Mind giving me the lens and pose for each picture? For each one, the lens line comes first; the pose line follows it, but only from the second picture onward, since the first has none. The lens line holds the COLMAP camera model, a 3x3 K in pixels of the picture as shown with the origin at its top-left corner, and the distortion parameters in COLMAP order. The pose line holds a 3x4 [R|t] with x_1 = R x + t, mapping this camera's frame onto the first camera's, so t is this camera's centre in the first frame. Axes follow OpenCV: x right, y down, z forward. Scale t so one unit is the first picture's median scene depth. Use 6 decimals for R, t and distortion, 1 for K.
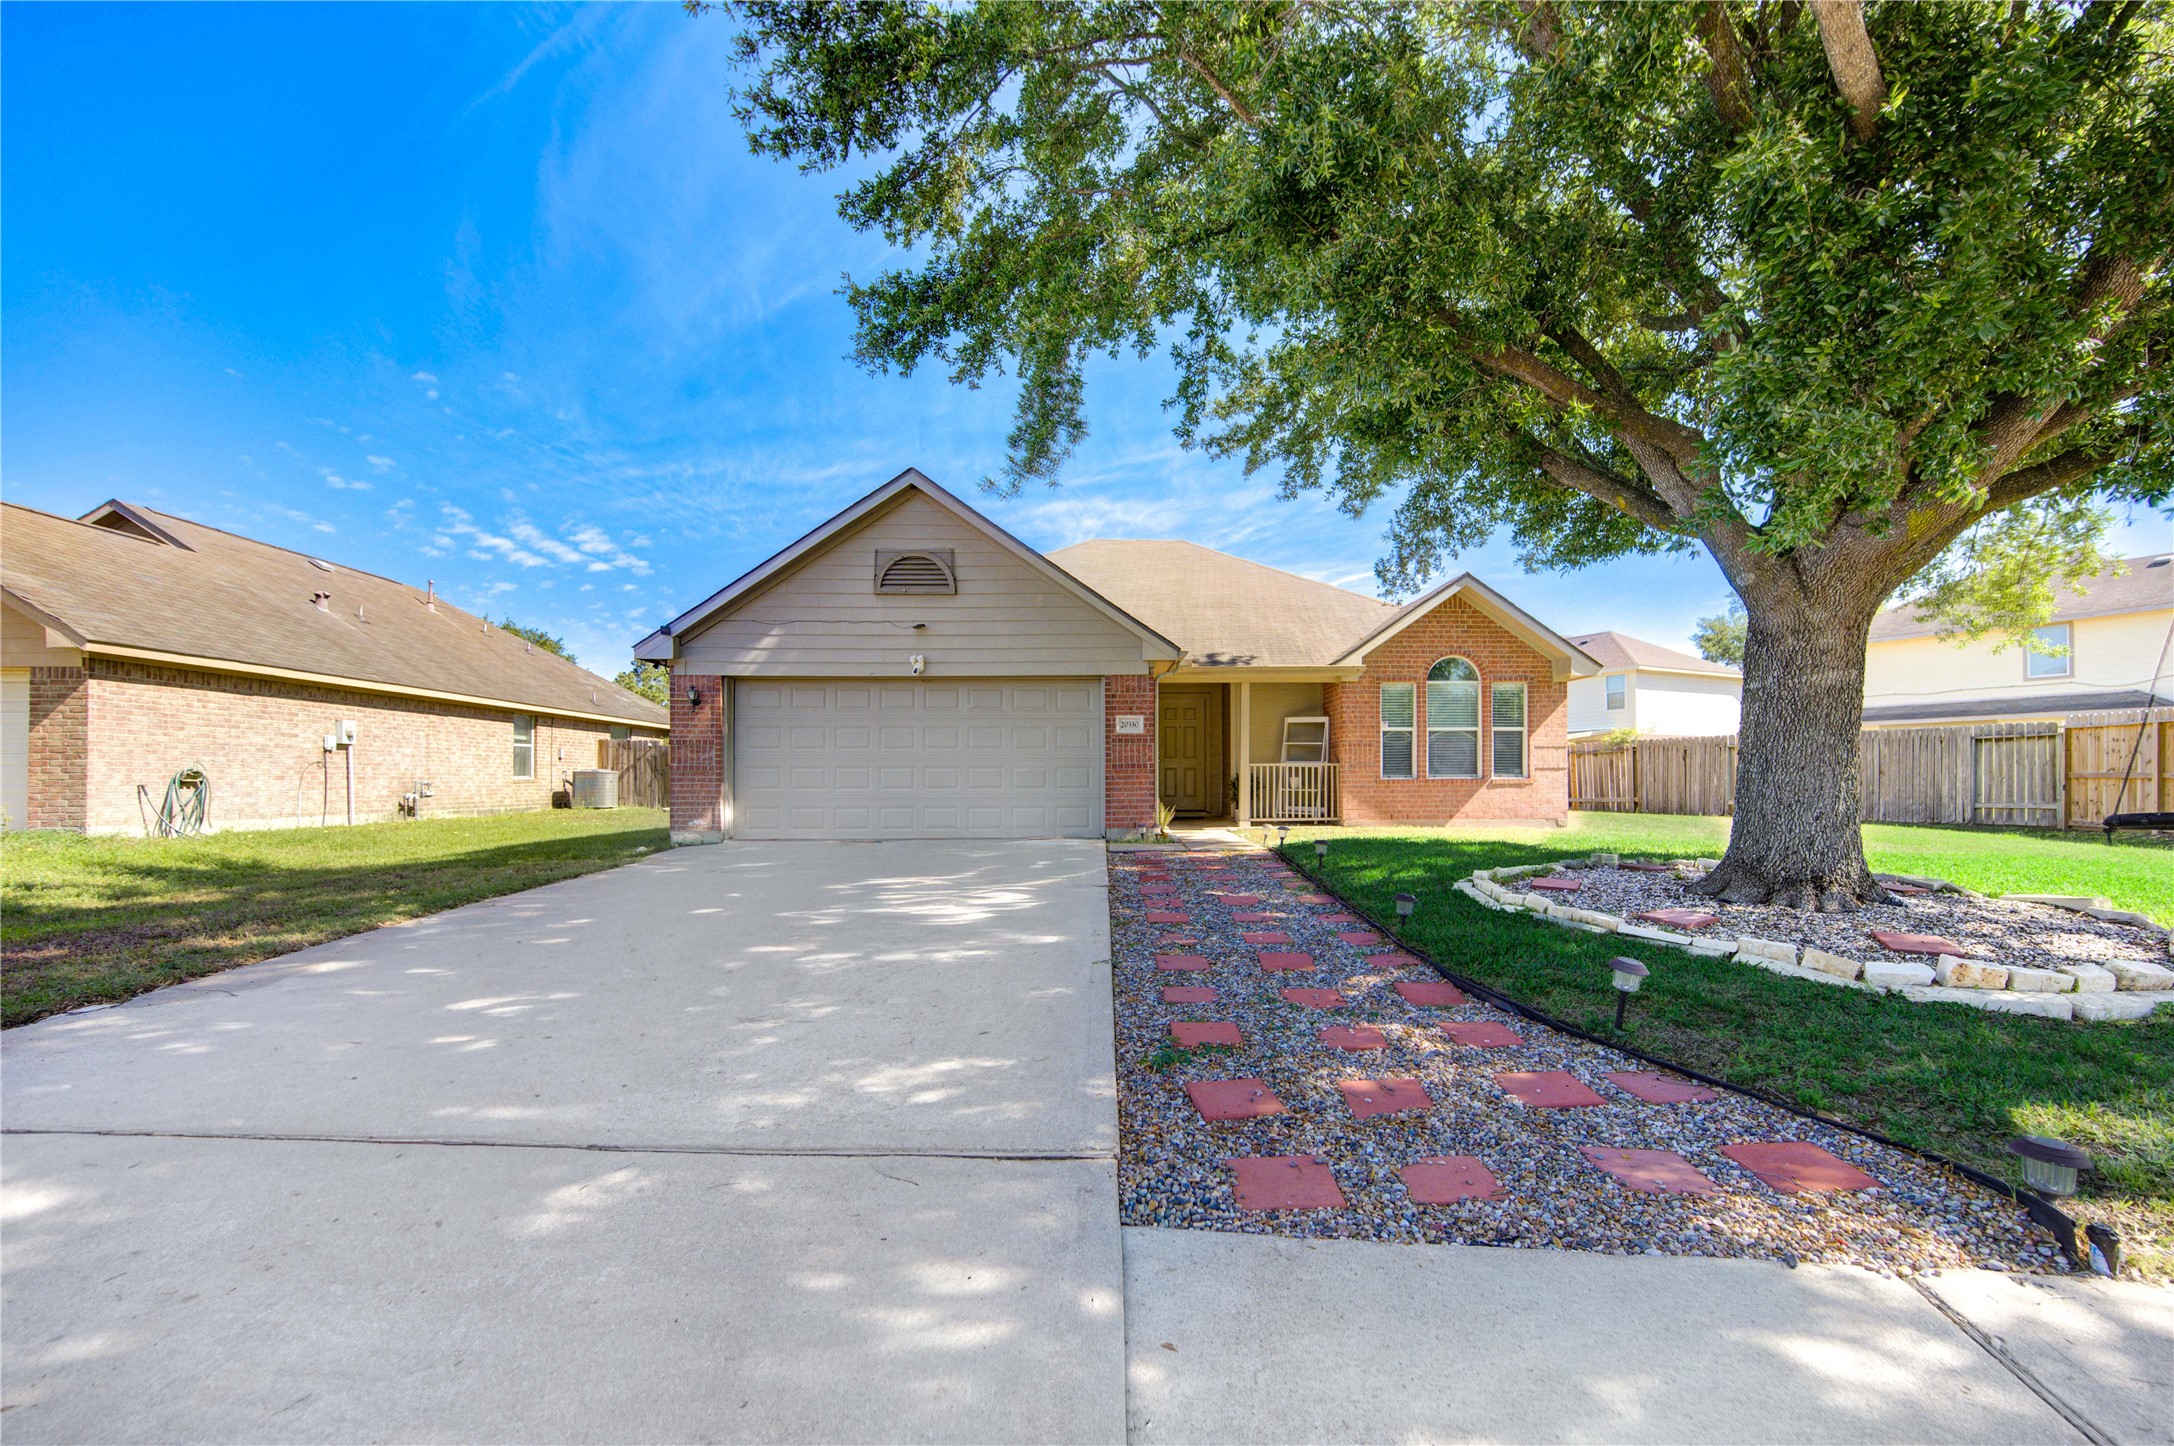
lens RADIAL K [[854.8, 0, 1086.3], [0, 854.8, 777.0], [0, 0, 1]] dist [-0.000491, 0.000032]
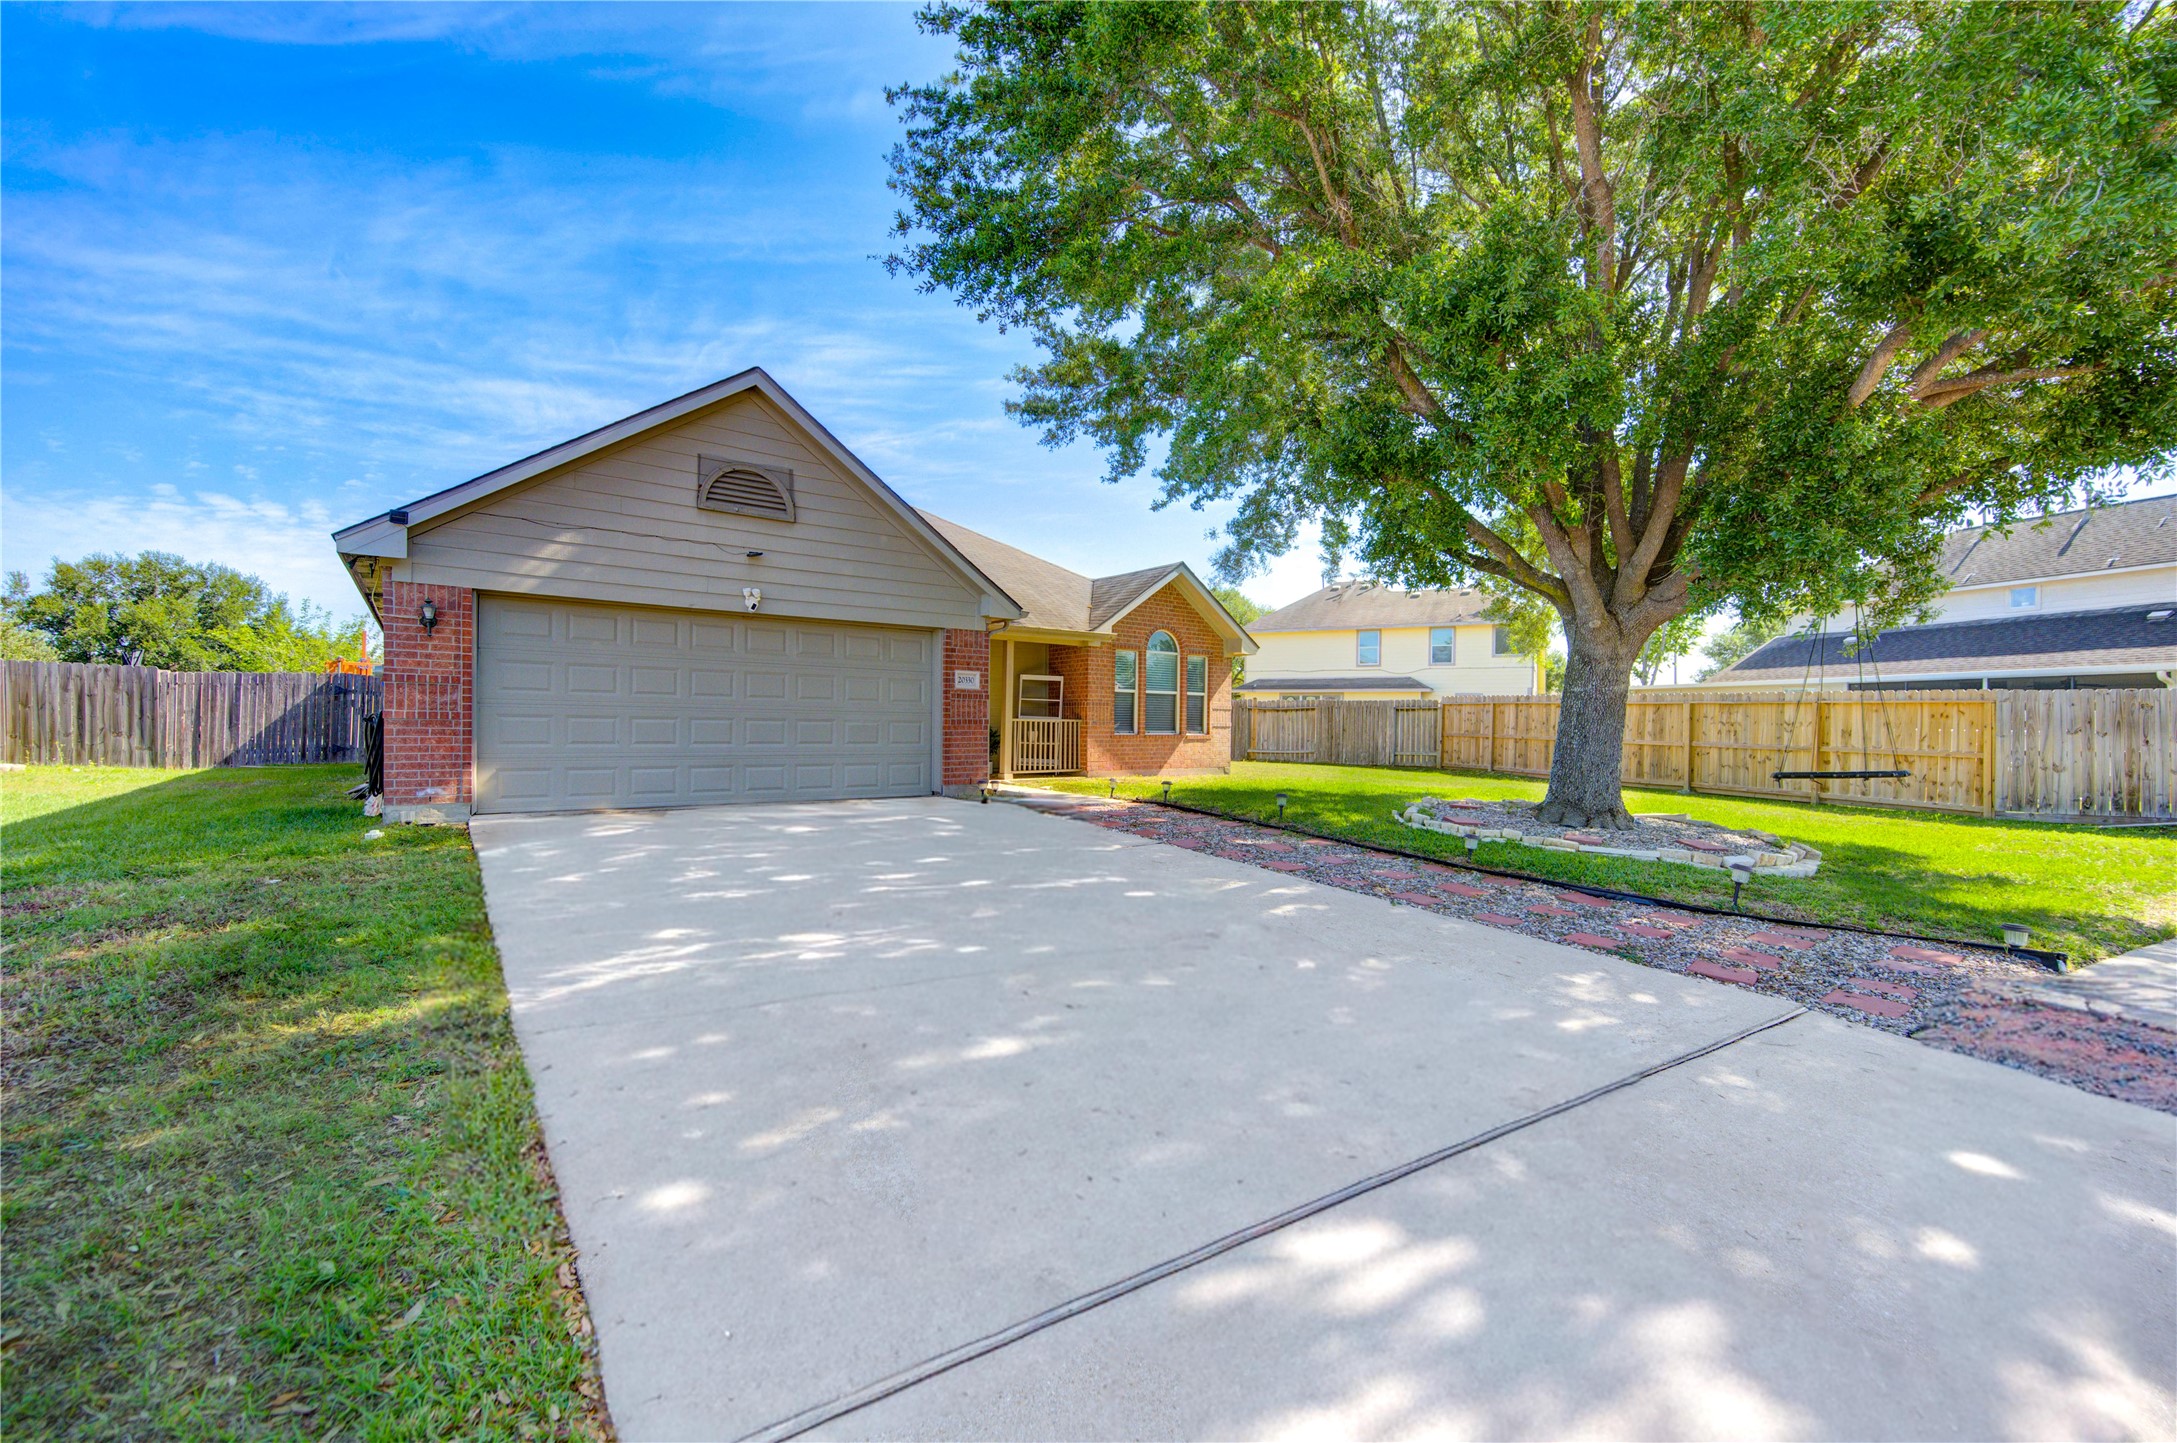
lens RADIAL K [[902.6, 0, 1013.5], [0, 902.6, 736.4], [0, 0, 1]] dist [0.001081, -0.000184]
pose [[0.819255, 0.004510, 0.573411, -0.495538], [-0.017255, 0.999710, 0.016790, -0.014370], [-0.573169, -0.023650, 0.819096, 0.108811]]
